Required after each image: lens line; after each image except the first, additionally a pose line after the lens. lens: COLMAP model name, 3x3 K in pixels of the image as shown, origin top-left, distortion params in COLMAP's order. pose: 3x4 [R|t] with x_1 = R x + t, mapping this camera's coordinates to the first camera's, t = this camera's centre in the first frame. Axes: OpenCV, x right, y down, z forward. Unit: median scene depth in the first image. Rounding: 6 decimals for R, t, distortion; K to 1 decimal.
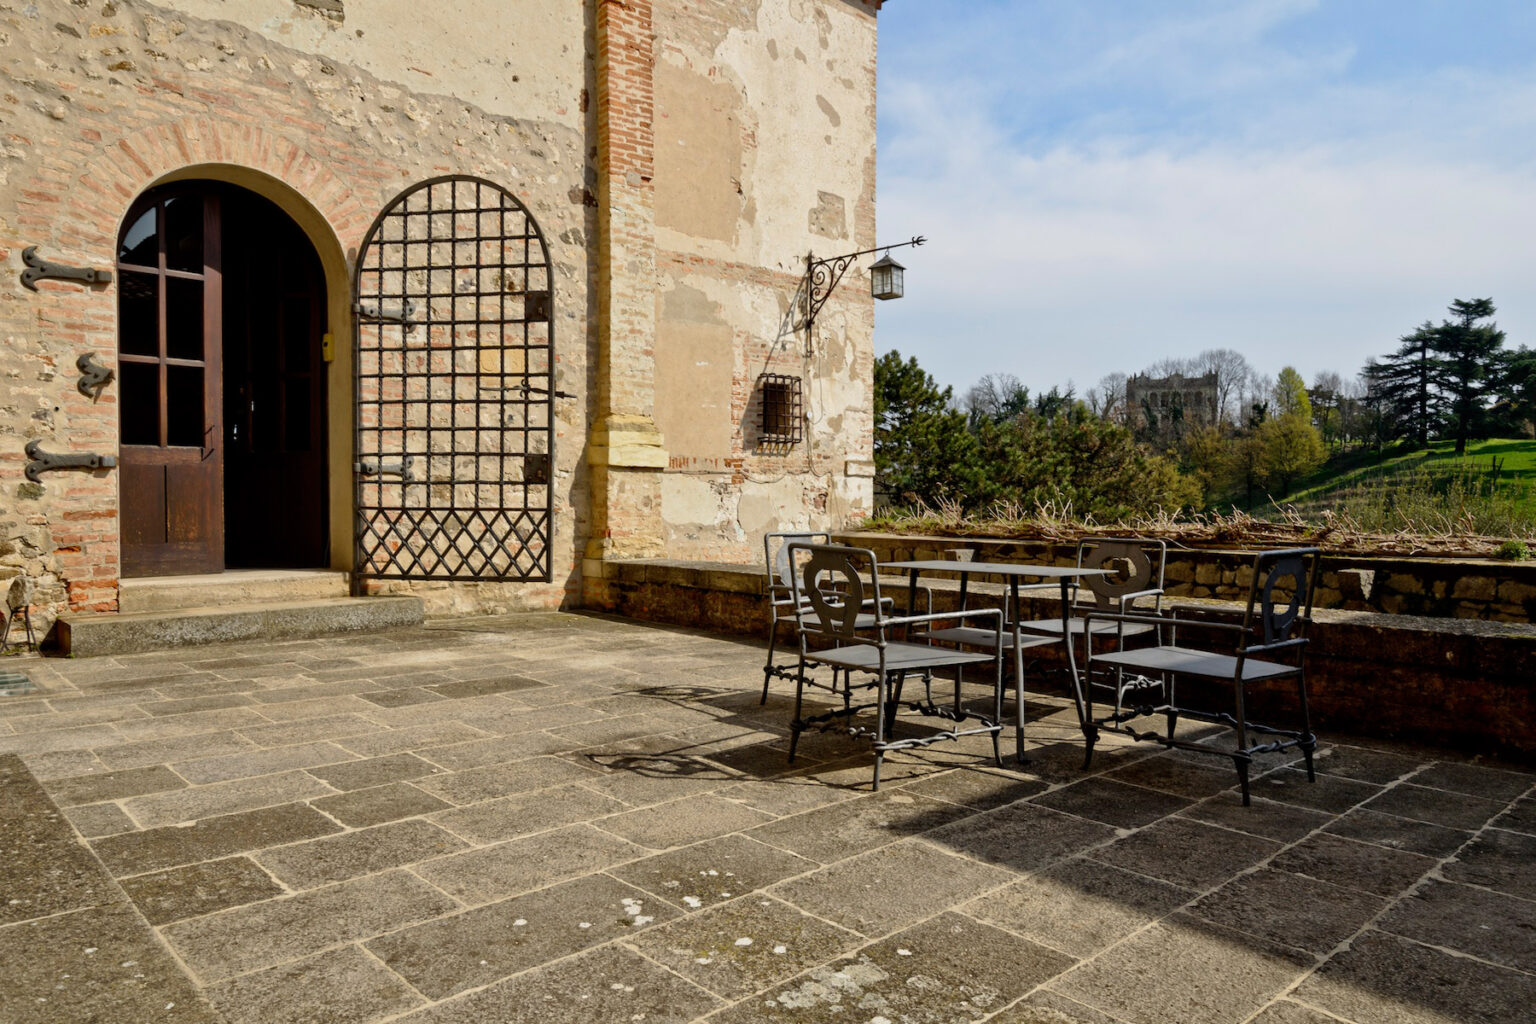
lens RADIAL K [[1017.5, 0, 770.8], [0, 1017.5, 515.0], [0, 0, 1]] dist [0.023379, -0.017601]
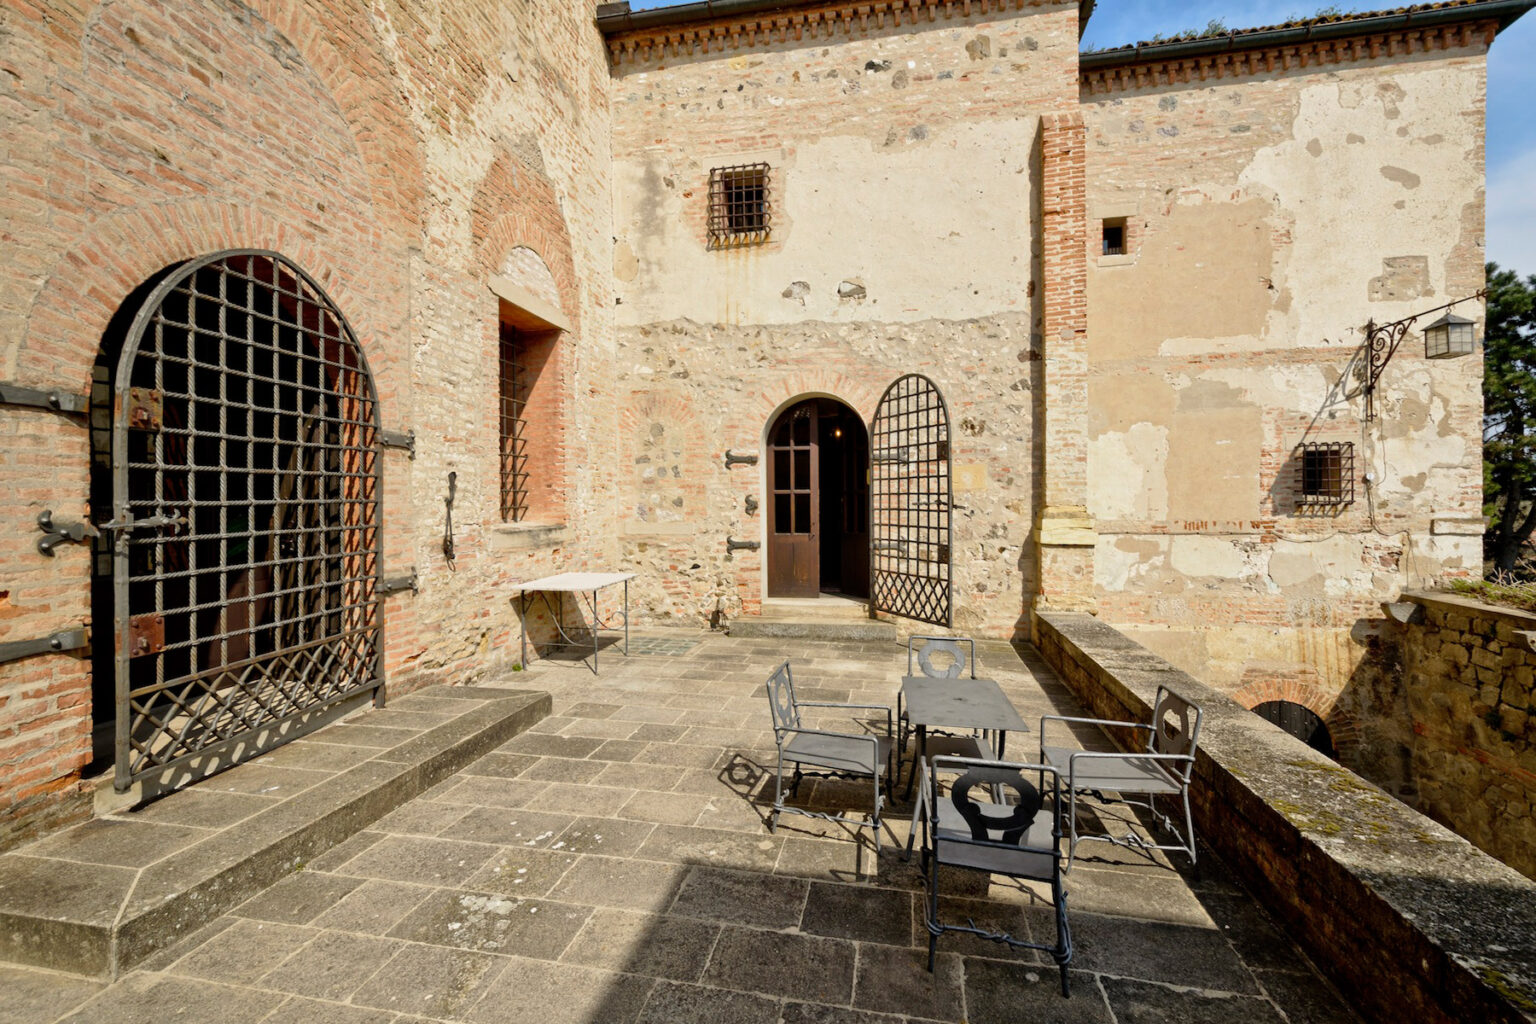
lens RADIAL K [[670.4, 0, 765.8], [0, 670.4, 504.9], [0, 0, 1]] dist [0.012493, -0.001583]
pose [[0.581071, -0.003896, -0.813843, 0.380627], [-0.006895, 0.999929, -0.009710, -0.092127], [0.813823, 0.011253, 0.581003, 0.153103]]
